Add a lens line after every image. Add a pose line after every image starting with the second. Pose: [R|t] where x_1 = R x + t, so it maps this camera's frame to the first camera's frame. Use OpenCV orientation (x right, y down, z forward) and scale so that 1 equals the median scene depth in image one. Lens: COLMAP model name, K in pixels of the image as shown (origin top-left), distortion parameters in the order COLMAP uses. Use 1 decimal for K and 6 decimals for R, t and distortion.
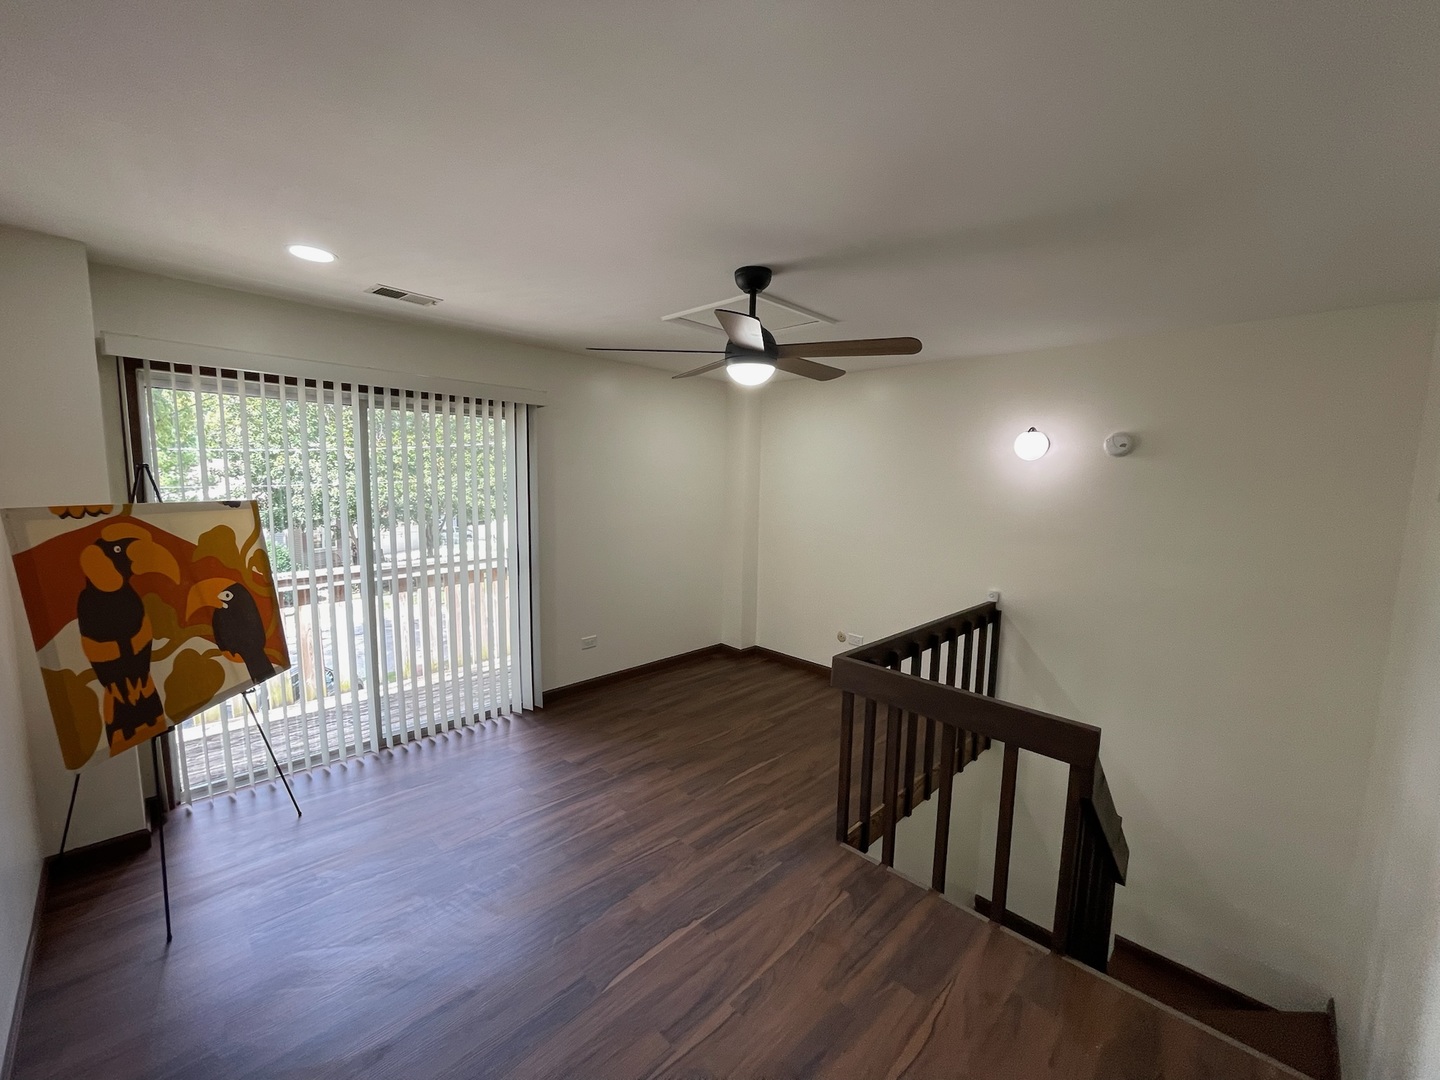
lens RADIAL K [[579.9, 0, 722.7], [0, 579.9, 541.4], [0, 0, 1]] dist [0.001361, 0.000358]
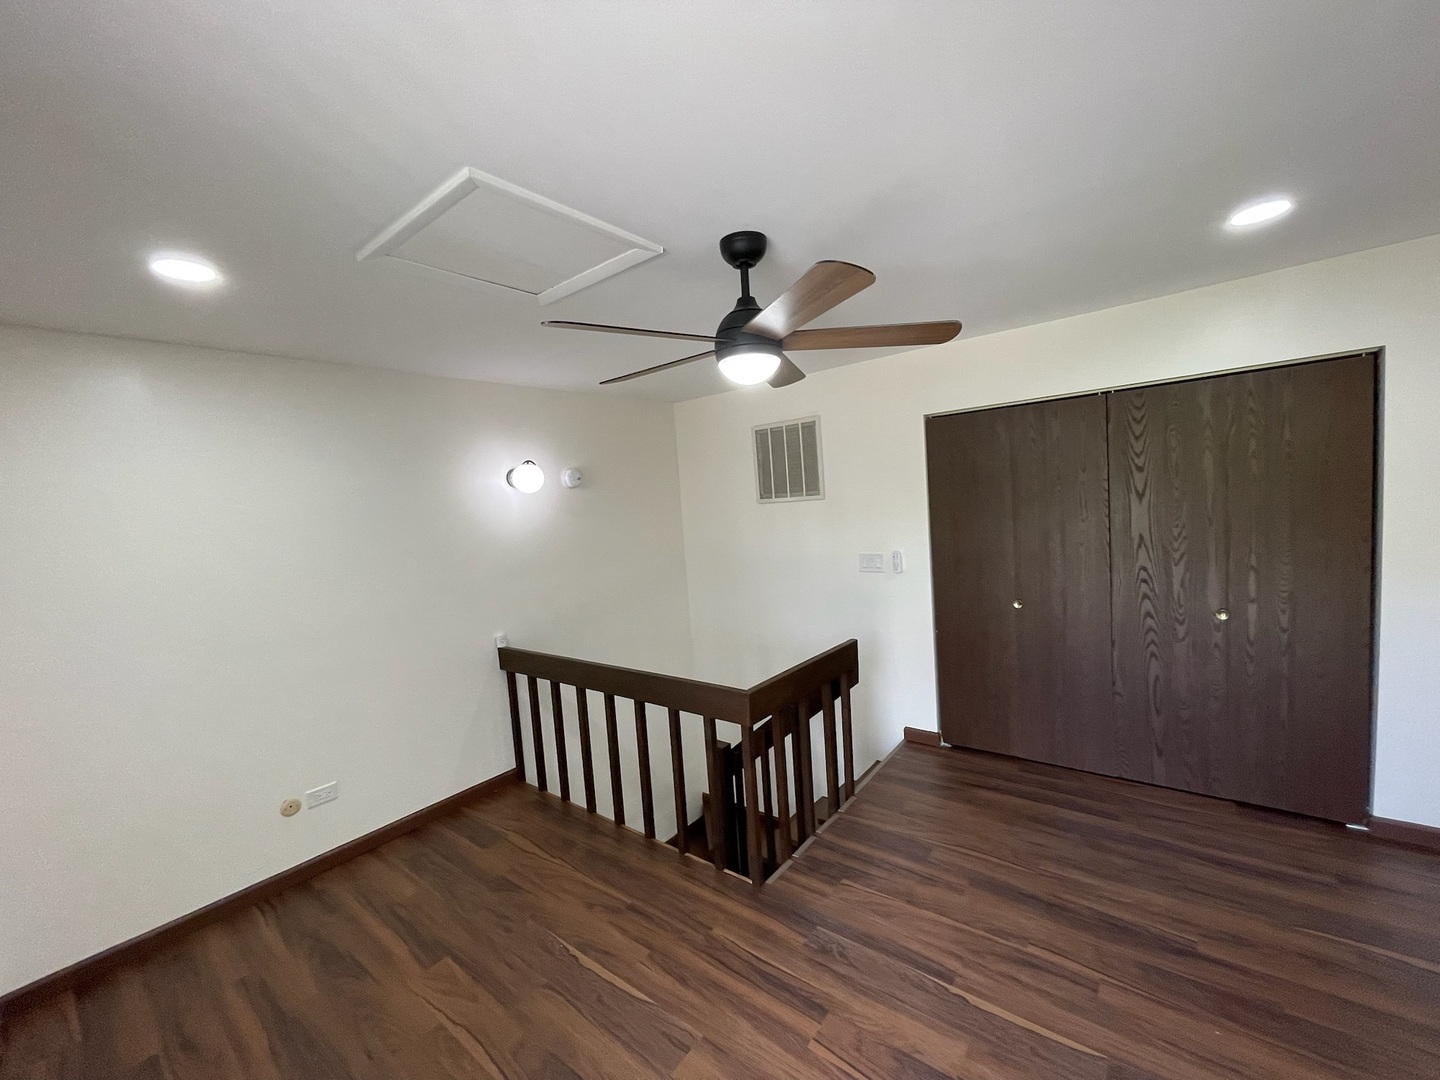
lens RADIAL K [[579.9, 0, 718.2], [0, 579.9, 542.0], [0, 0, 1]] dist [0.001361, 0.000358]
pose [[-0.091517, -0.068756, 0.993427, -0.690718], [0.181193, 0.979810, 0.084506, -0.112158], [-0.979180, 0.187735, -0.077211, 1.069495]]
